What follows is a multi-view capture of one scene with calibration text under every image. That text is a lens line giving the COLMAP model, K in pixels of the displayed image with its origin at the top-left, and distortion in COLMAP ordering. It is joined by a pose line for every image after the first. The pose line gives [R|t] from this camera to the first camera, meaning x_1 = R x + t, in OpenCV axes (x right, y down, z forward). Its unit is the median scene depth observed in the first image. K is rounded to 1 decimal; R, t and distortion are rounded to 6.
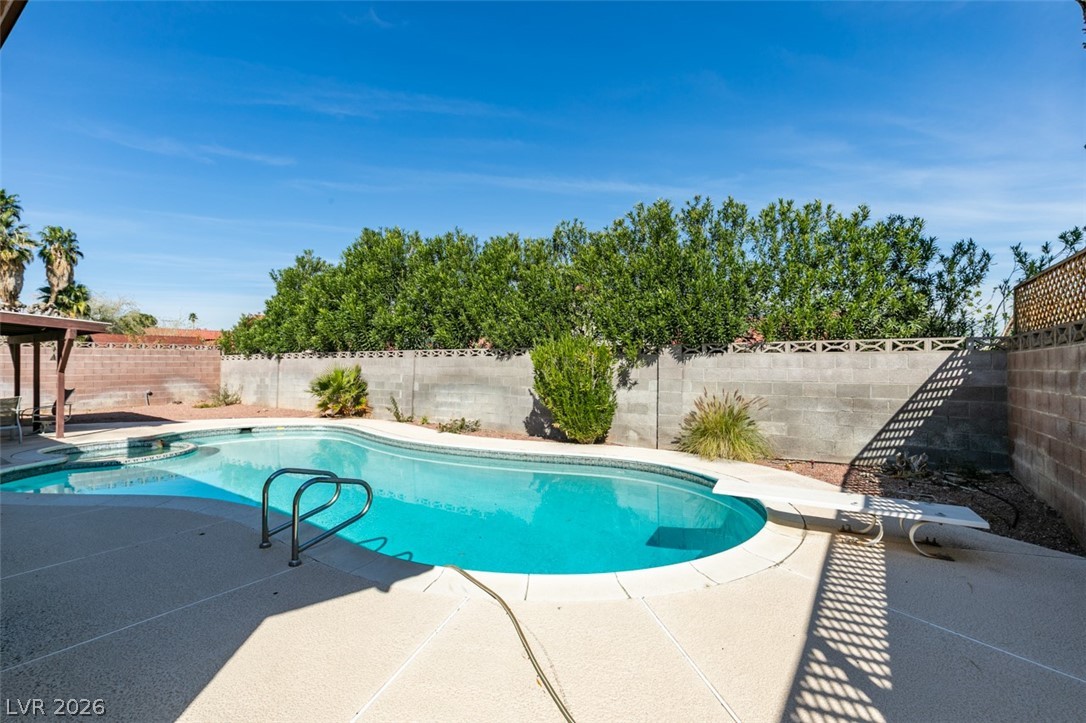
lens RADIAL K [[515.7, 0, 542.9], [0, 515.7, 359.6], [0, 0, 1]] dist [0.003804, 0.000252]
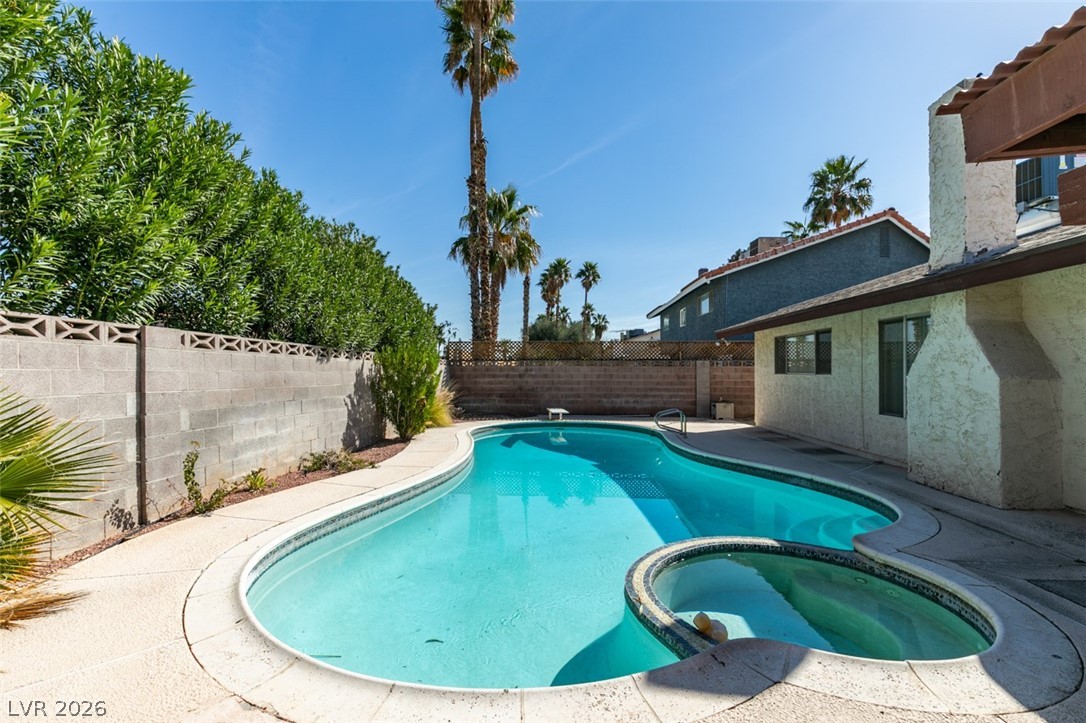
lens RADIAL K [[482.4, 0, 543.0], [0, 482.4, 365.2], [0, 0, 1]] dist [0.002802, -0.000381]
pose [[-0.547600, 0.022676, 0.836433, -0.742416], [0.006375, 0.999717, -0.022929, 0.020678], [-0.836716, -0.007224, -0.547590, 1.014281]]
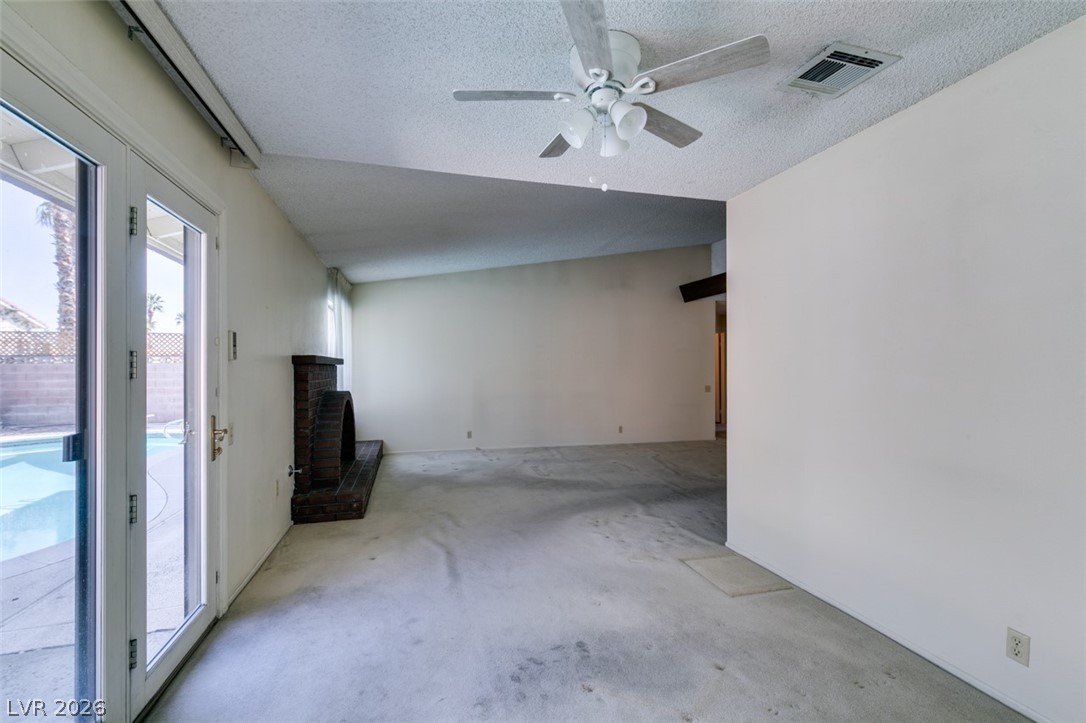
lens RADIAL K [[485.5, 0, 539.8], [0, 485.5, 364.7], [0, 0, 1]] dist [0.008306, -0.002021]
pose [[-0.788511, 0.020262, 0.614687, -0.999133], [0.012967, 0.999783, -0.016322, 0.024283], [-0.614884, -0.004899, -0.788603, 0.622539]]
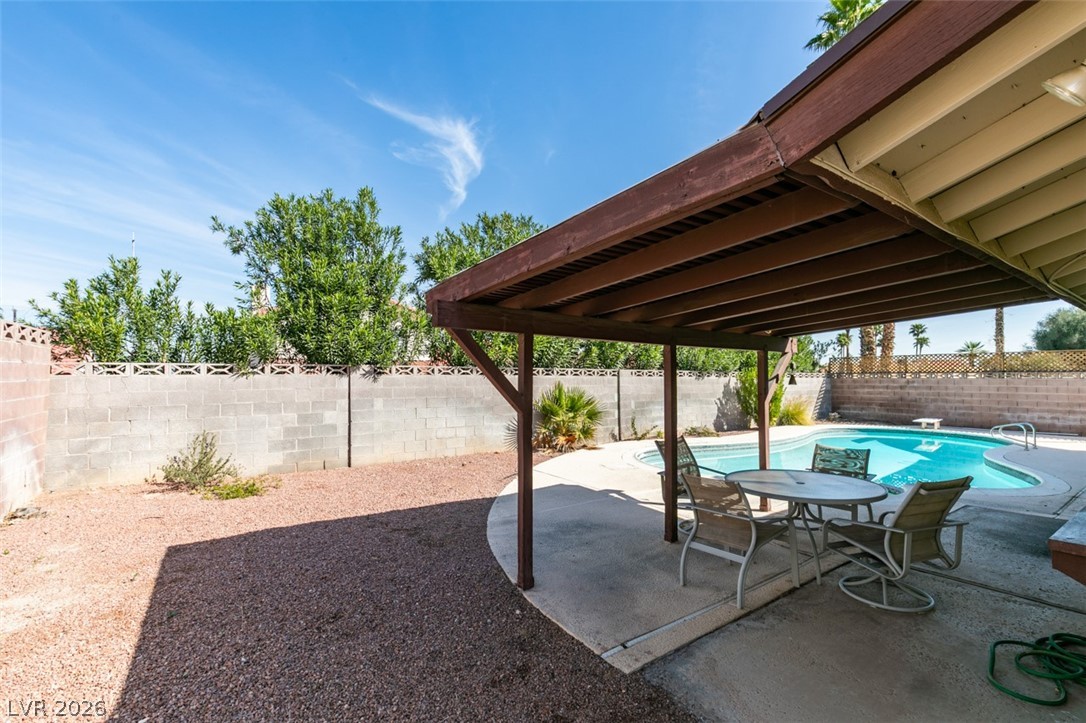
lens RADIAL K [[482.4, 0, 544.1], [0, 482.4, 370.0], [0, 0, 1]] dist [0.002802, -0.000381]
pose [[0.313697, 0.027233, 0.949133, -1.268035], [-0.002182, 0.999607, -0.027960, 0.010697], [-0.949521, 0.006700, 0.313633, 0.902669]]
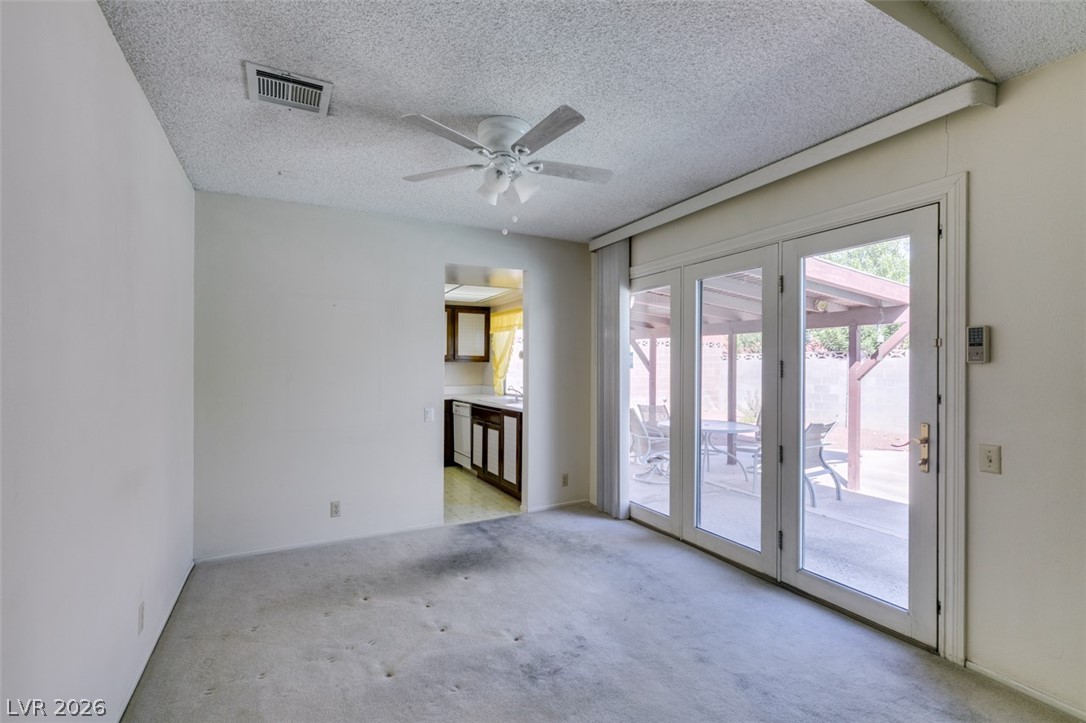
lens RADIAL K [[485.5, 0, 541.1], [0, 485.5, 368.0], [0, 0, 1]] dist [0.008306, -0.002021]
pose [[0.904830, 0.016674, -0.425446, -0.832120], [-0.015246, 0.999861, 0.006761, 0.019701], [0.425499, 0.000368, 0.904959, 0.327867]]
